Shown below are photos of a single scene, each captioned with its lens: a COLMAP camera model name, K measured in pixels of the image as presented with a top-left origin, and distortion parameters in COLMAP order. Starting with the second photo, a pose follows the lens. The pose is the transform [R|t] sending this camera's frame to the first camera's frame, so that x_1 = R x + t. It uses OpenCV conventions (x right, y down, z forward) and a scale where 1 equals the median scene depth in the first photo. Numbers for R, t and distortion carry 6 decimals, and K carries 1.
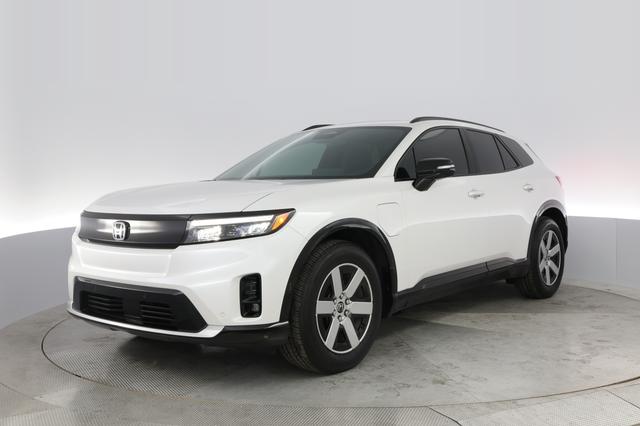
lens RADIAL K [[723.3, 0, 319.8], [0, 723.3, 198.0], [0, 0, 1]] dist [0.005367, -0.012104]
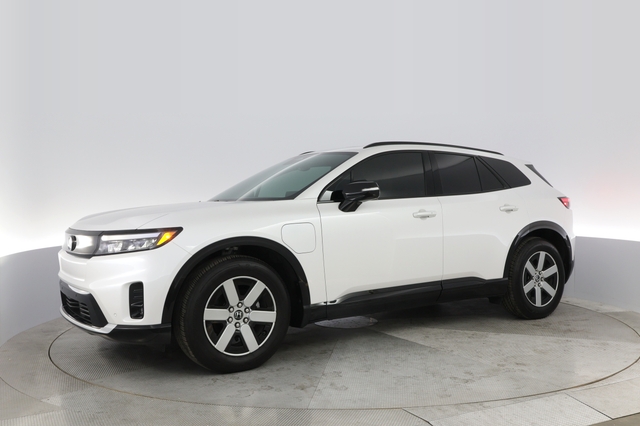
lens RADIAL K [[662.2, 0, 289.5], [0, 662.2, 212.4], [0, 0, 1]] dist [0.003424, -0.000871]
pose [[0.951698, 0.002224, -0.307027, 0.416246], [-0.004098, 0.999977, -0.005458, -0.003685], [0.307008, 0.006452, 0.951685, 0.039390]]
